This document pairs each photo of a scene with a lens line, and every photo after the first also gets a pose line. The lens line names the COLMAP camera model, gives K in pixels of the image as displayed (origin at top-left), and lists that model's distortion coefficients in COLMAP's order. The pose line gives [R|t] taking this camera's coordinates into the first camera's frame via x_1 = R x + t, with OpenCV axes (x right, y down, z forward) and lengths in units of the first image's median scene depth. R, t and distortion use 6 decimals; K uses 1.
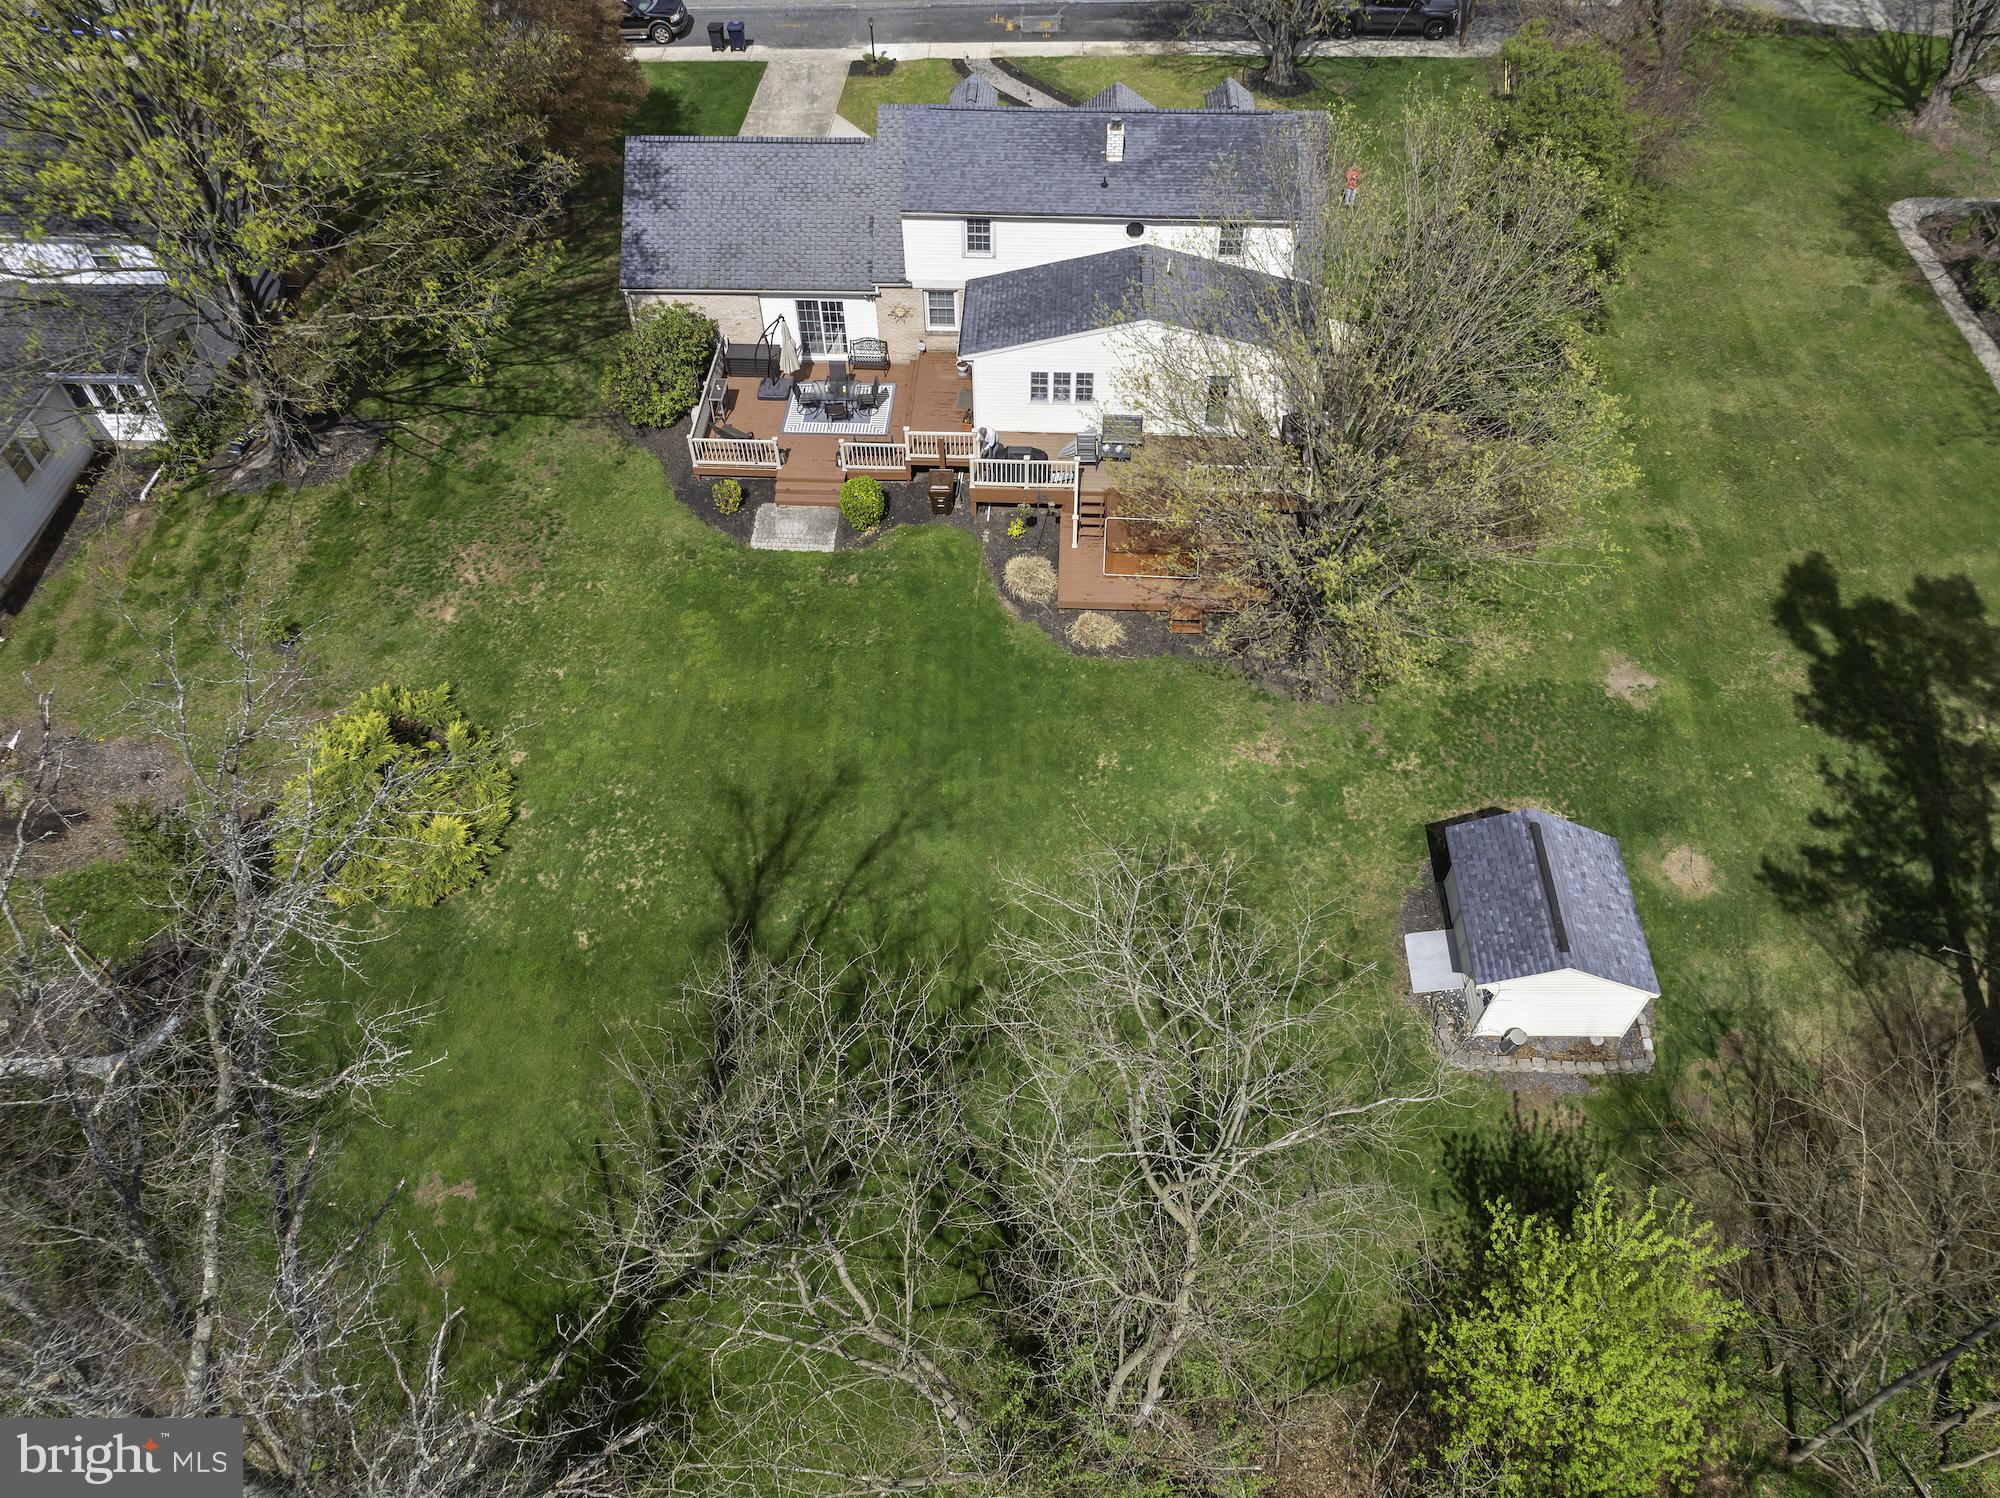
lens RADIAL K [[1389.8, 0, 1002.2], [0, 1389.8, 750.7], [0, 0, 1]] dist [-0.038016, -0.002039]
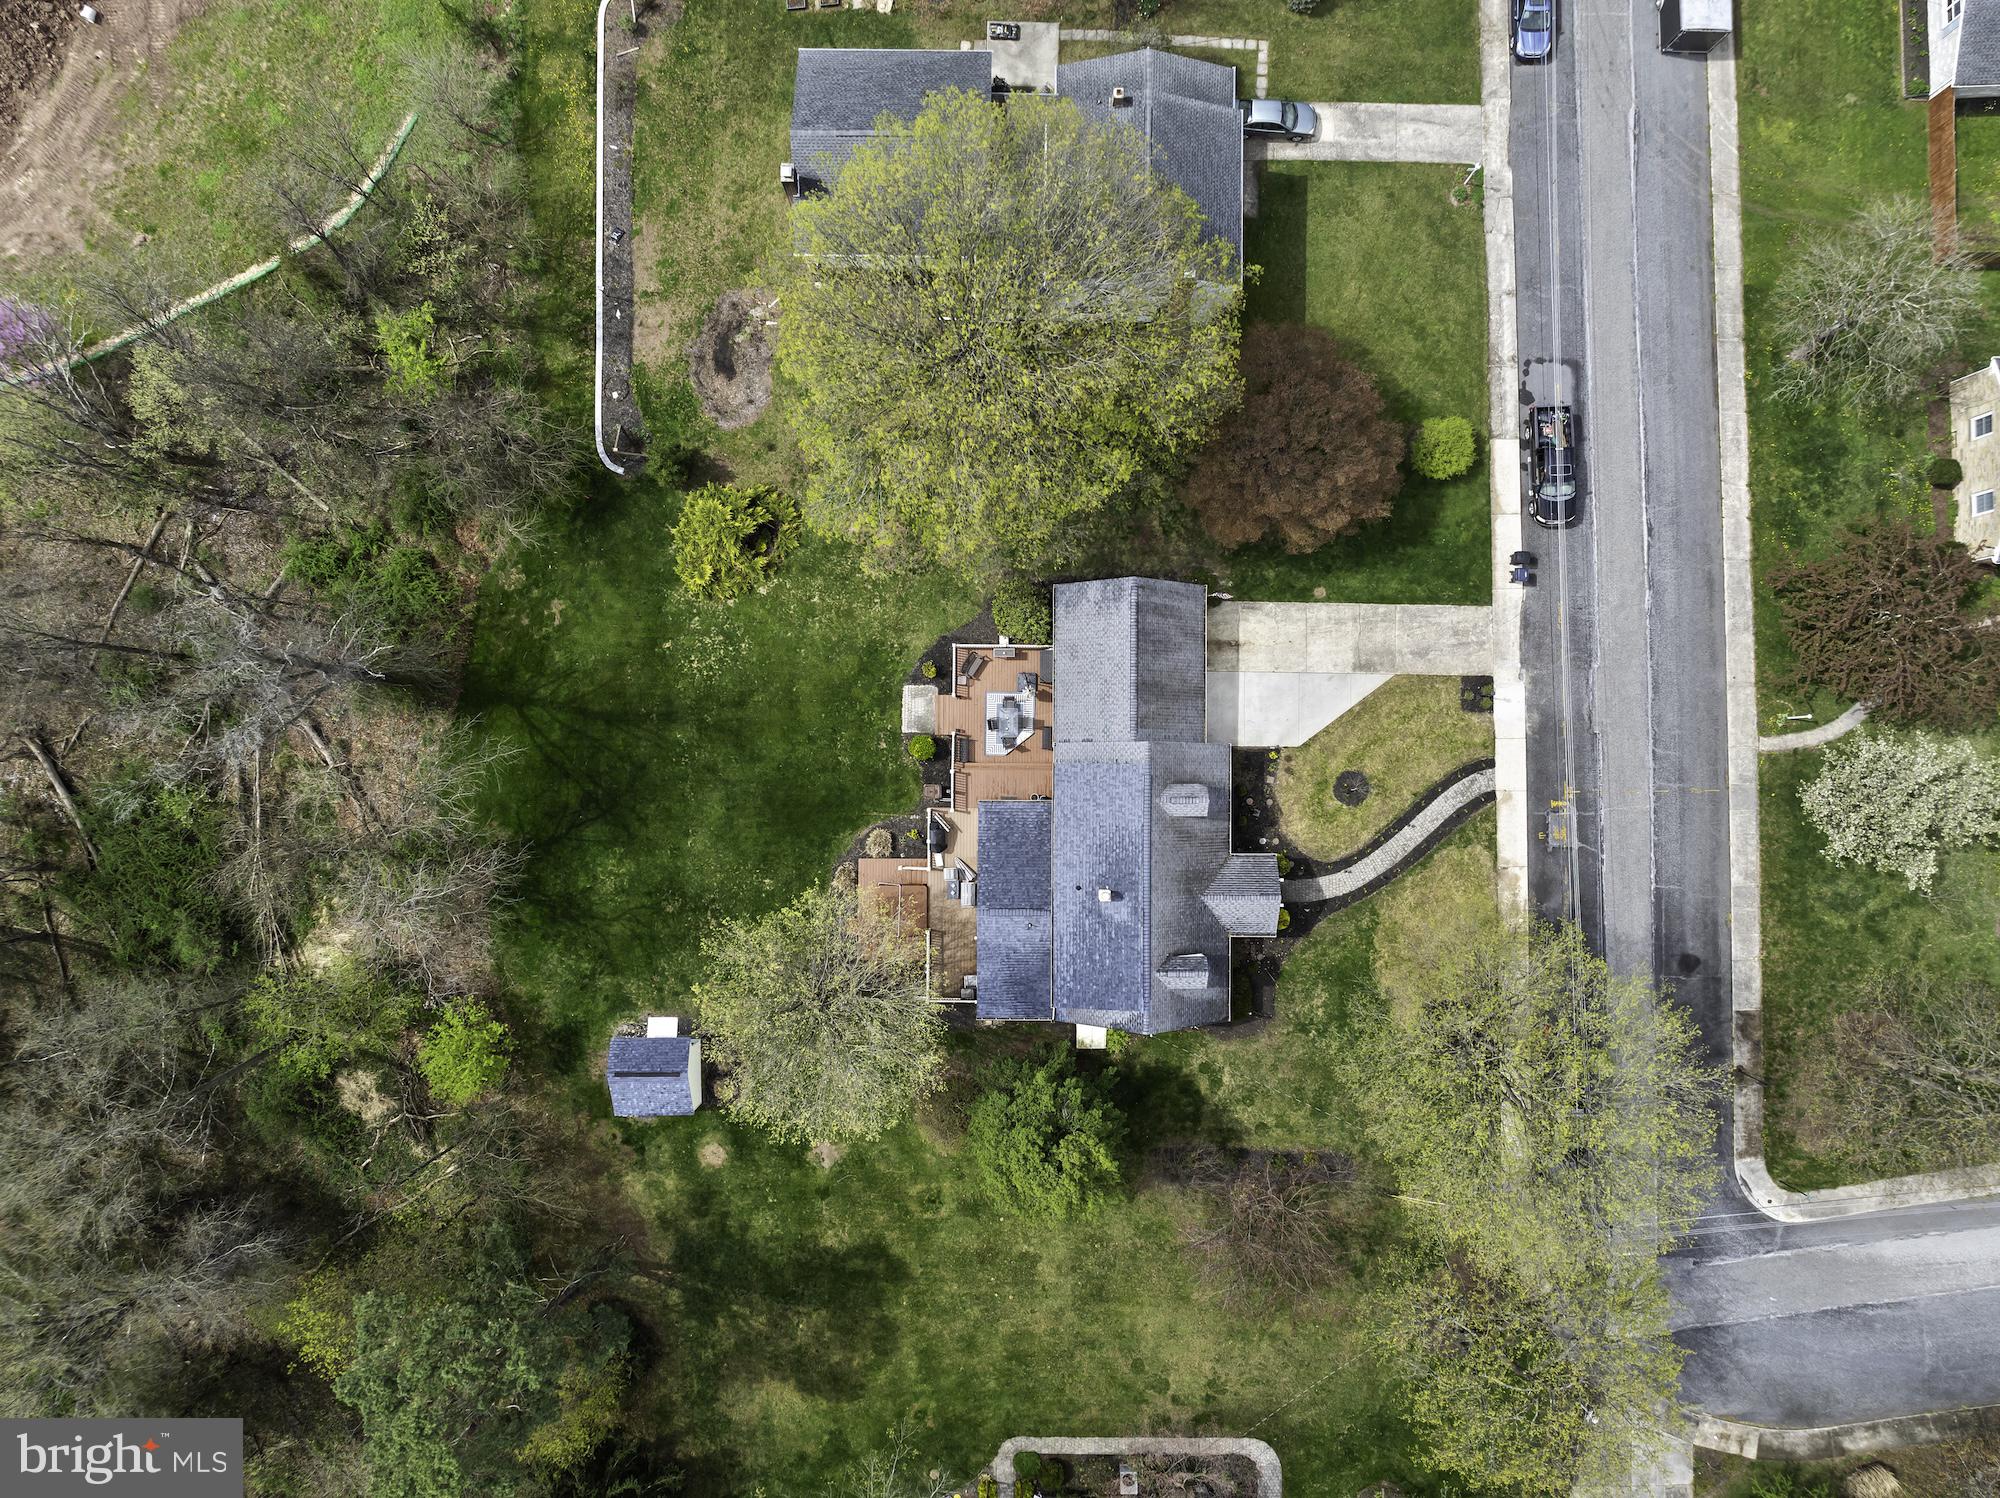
lens RADIAL K [[1389.8, 0, 1000.2], [0, 1389.8, 749.9], [0, 0, 1]] dist [-0.038016, -0.002039]
pose [[0.045707, 0.998902, -0.010324, -0.074082], [-0.781191, 0.042183, 0.622865, -1.350405], [0.622617, -0.020404, 0.782261, -0.325671]]
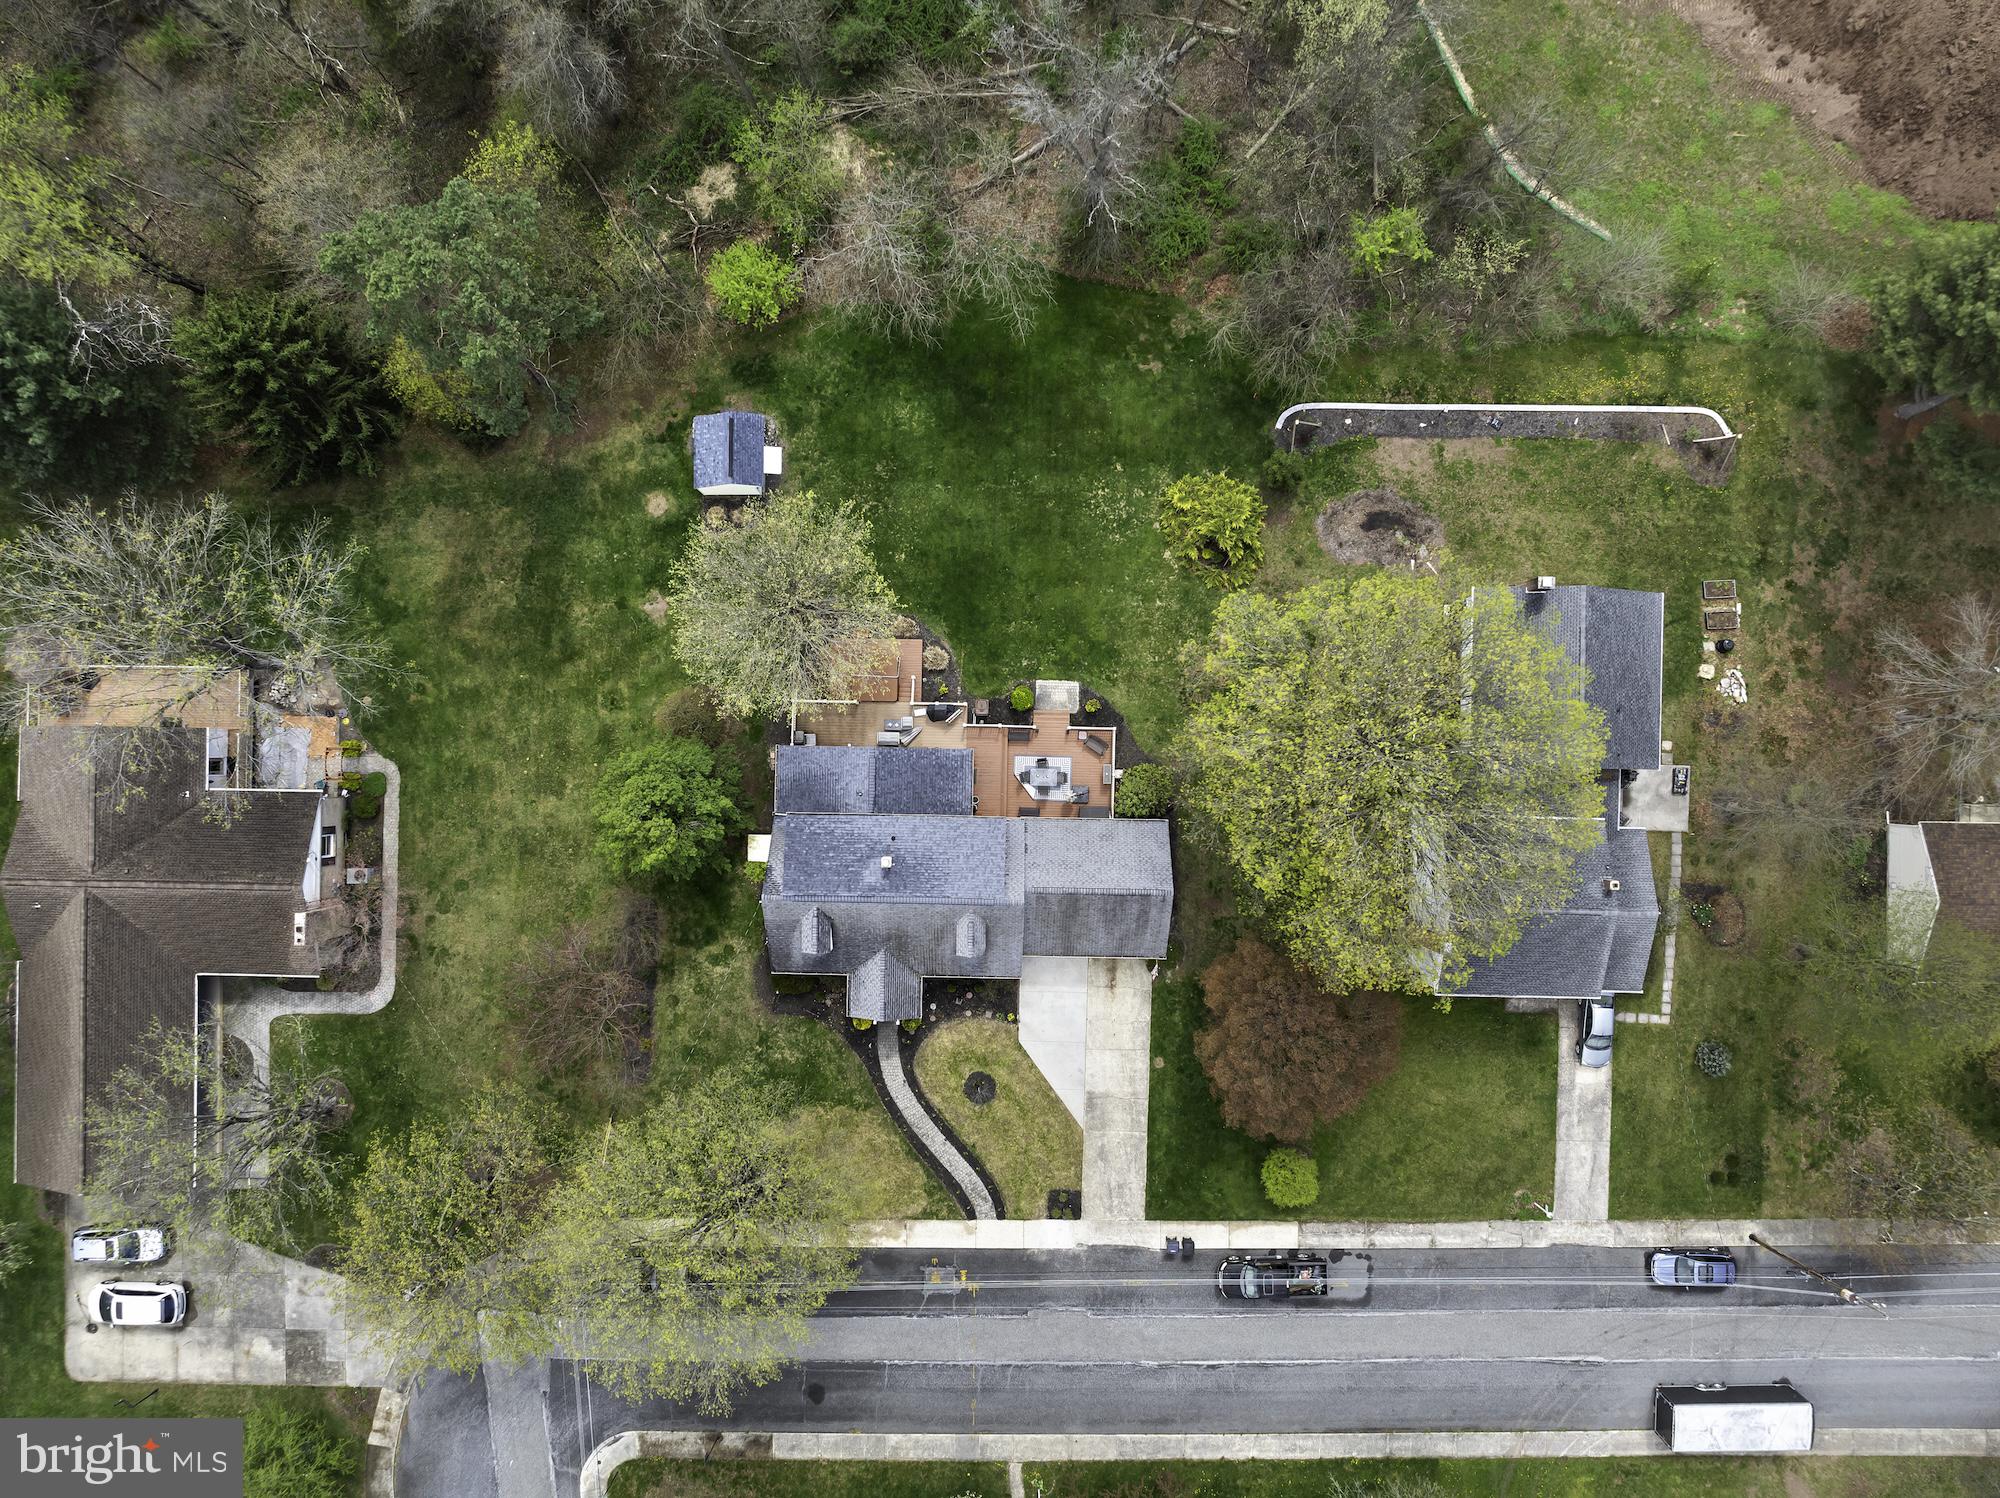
lens RADIAL K [[1389.8, 0, 992.2], [0, 1389.8, 751.9], [0, 0, 1]] dist [-0.038016, -0.002039]
pose [[-0.999378, 0.032759, 0.013045, -0.080667], [-0.017268, -0.777252, 0.628952, -1.454955], [0.030744, 0.628336, 0.777335, -0.472753]]
